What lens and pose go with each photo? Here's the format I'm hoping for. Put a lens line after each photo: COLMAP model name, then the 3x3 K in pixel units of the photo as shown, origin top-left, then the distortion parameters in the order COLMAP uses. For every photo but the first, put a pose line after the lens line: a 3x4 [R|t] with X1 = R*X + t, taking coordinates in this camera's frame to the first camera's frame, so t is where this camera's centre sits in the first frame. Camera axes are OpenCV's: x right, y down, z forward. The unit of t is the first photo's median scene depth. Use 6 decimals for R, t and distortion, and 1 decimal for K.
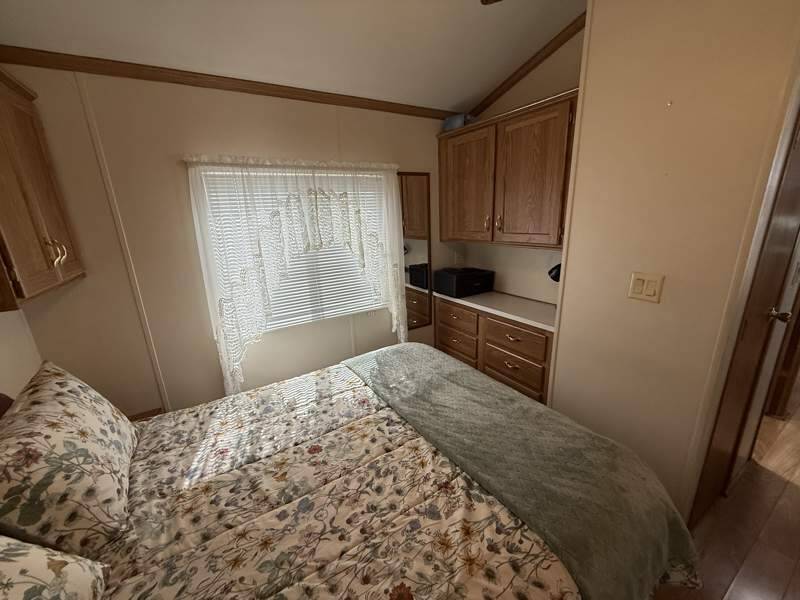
lens RADIAL K [[320.2, 0, 397.6], [0, 320.2, 299.5], [0, 0, 1]] dist [0.000366, 0.000800]
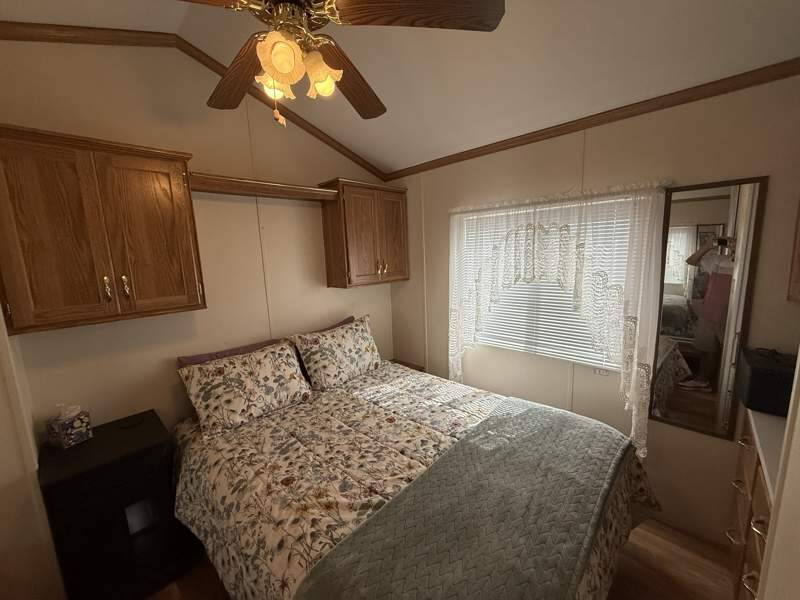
lens RADIAL K [[320.2, 0, 398.4], [0, 320.2, 301.2], [0, 0, 1]] dist [0.000366, 0.000800]
pose [[0.257893, 0.182193, -0.948840, 1.002681], [-0.228162, 0.965768, 0.123430, -0.213989], [0.938847, 0.184658, 0.290634, 0.547275]]
